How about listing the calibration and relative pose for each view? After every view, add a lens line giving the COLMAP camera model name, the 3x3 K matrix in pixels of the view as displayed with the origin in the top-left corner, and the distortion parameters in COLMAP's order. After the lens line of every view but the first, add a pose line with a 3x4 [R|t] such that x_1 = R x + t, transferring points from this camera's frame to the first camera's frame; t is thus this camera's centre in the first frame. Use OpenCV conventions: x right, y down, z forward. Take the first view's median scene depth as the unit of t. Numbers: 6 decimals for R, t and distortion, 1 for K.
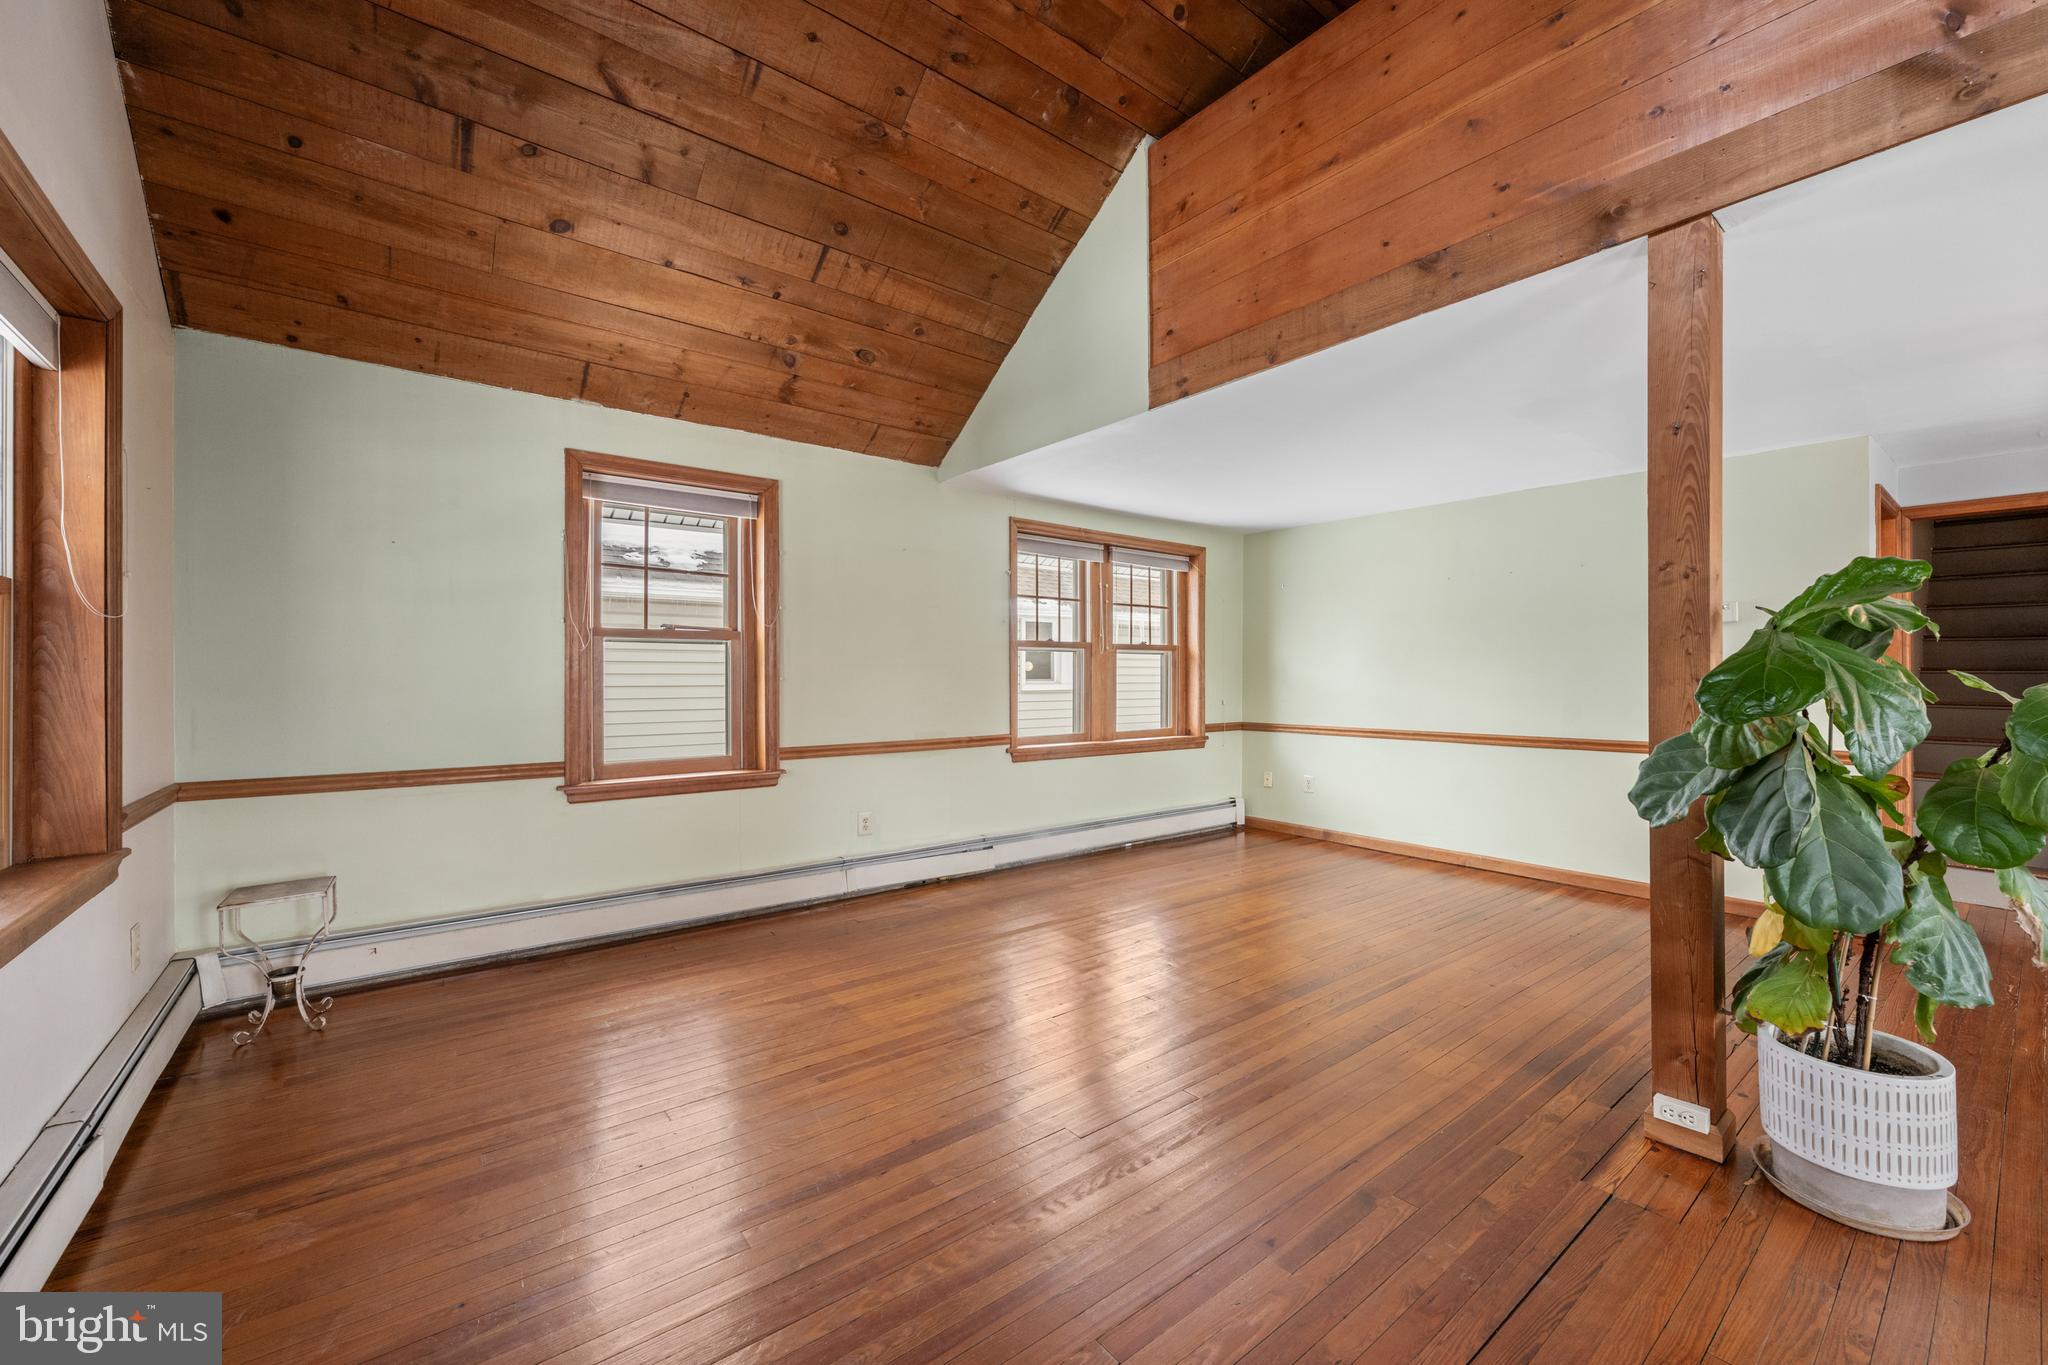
lens RADIAL K [[812.3, 0, 1025.8], [0, 812.3, 678.5], [0, 0, 1]] dist [0.001236, -0.000479]
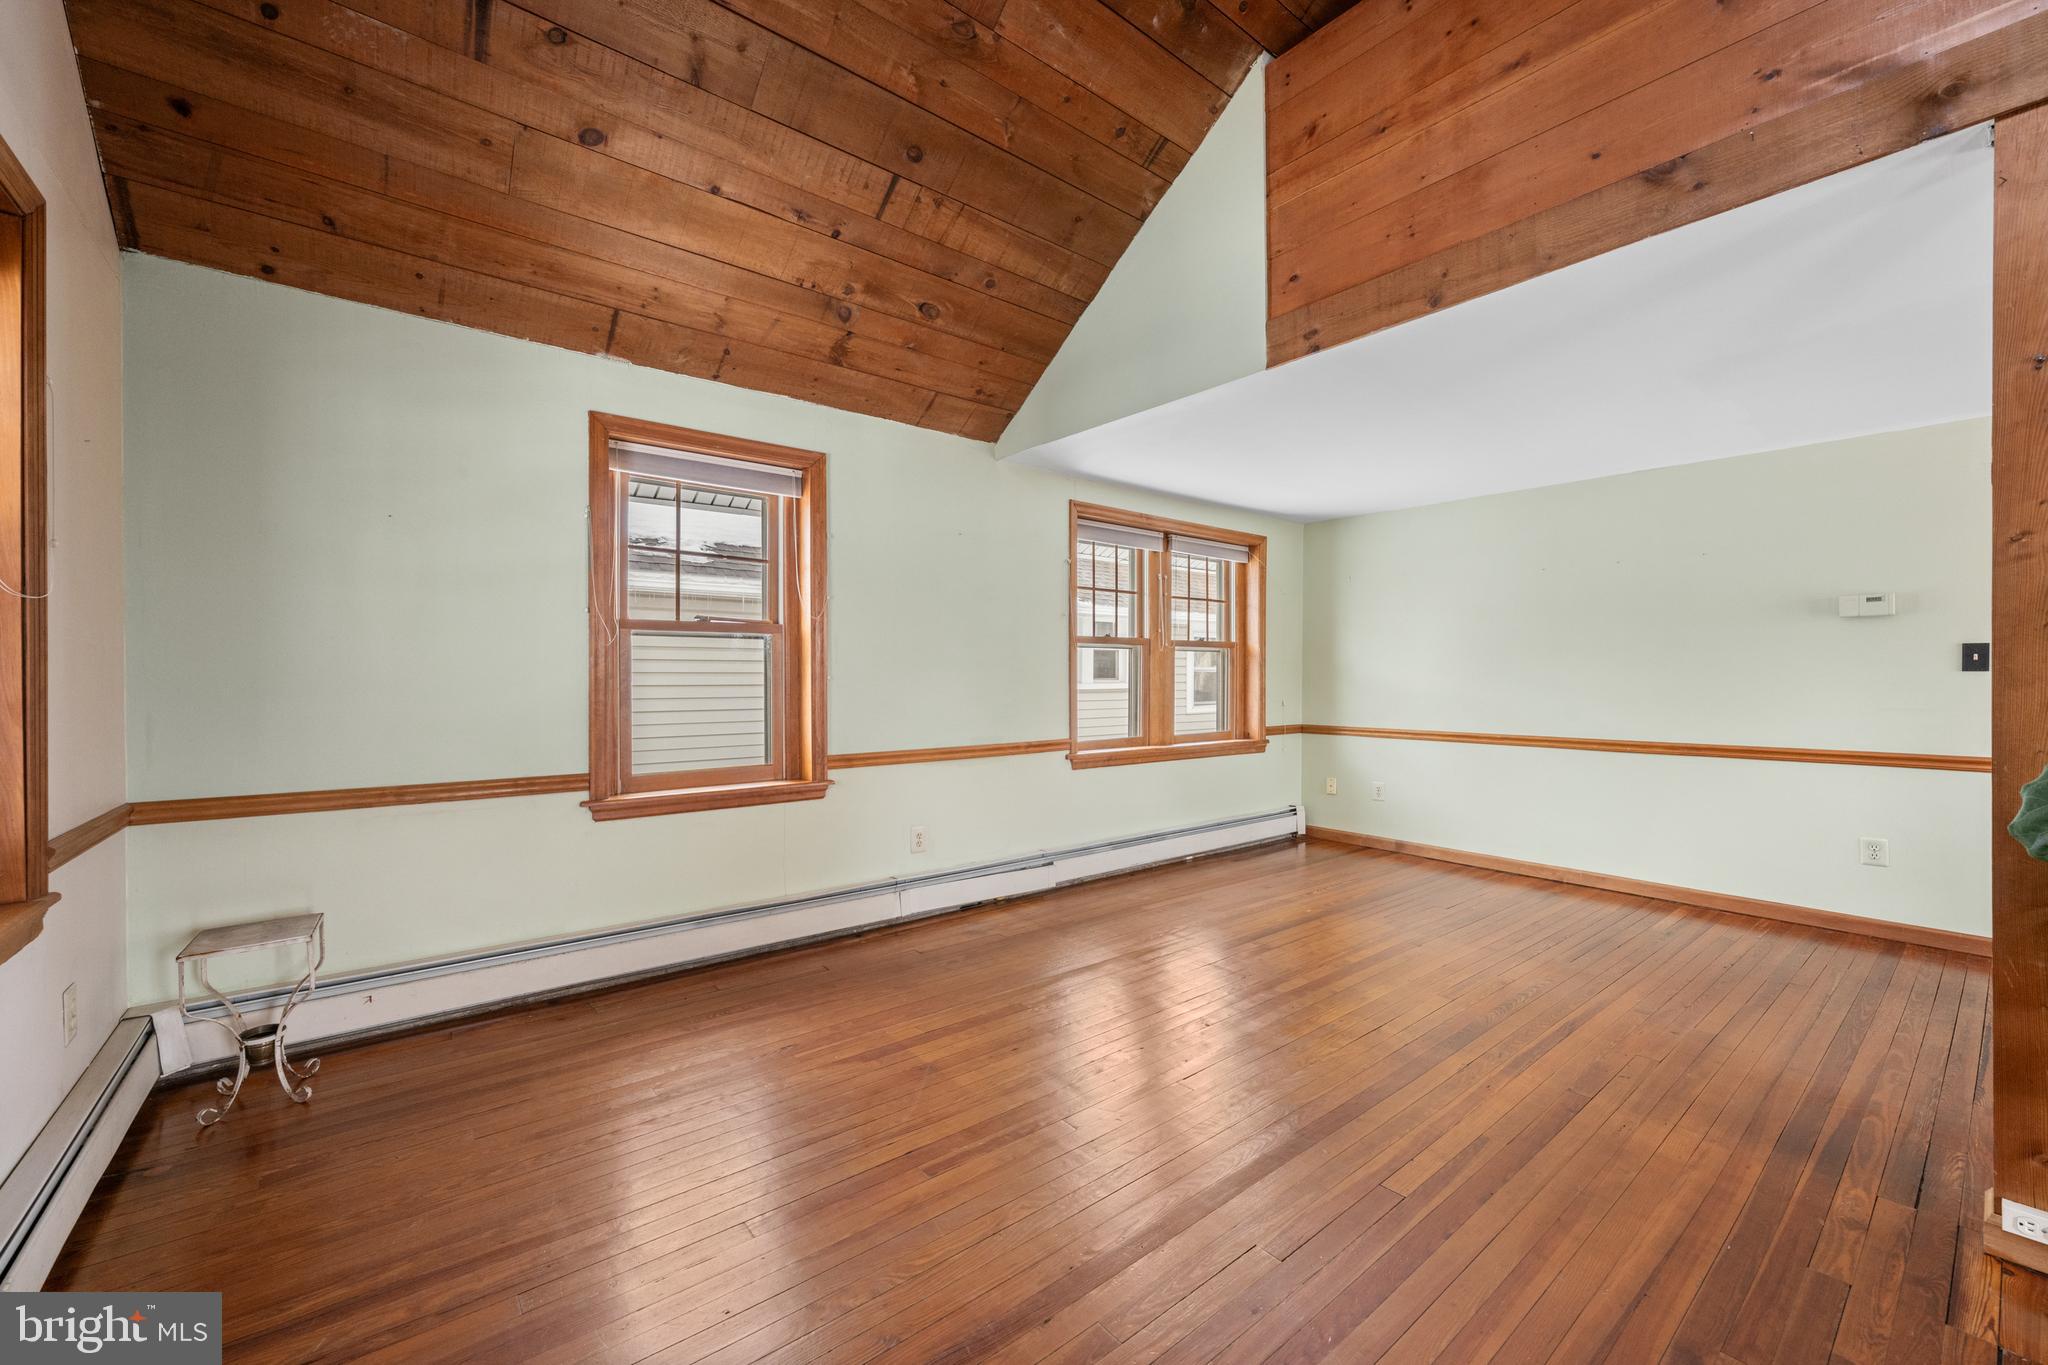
lens RADIAL K [[812.3, 0, 1027.6], [0, 812.3, 681.6], [0, 0, 1]] dist [0.001236, -0.000479]
pose [[0.999921, 0.000738, 0.012512, -0.128446], [-0.000798, 0.999988, 0.004751, 0.000224], [-0.012508, -0.004761, 0.999910, 0.148632]]
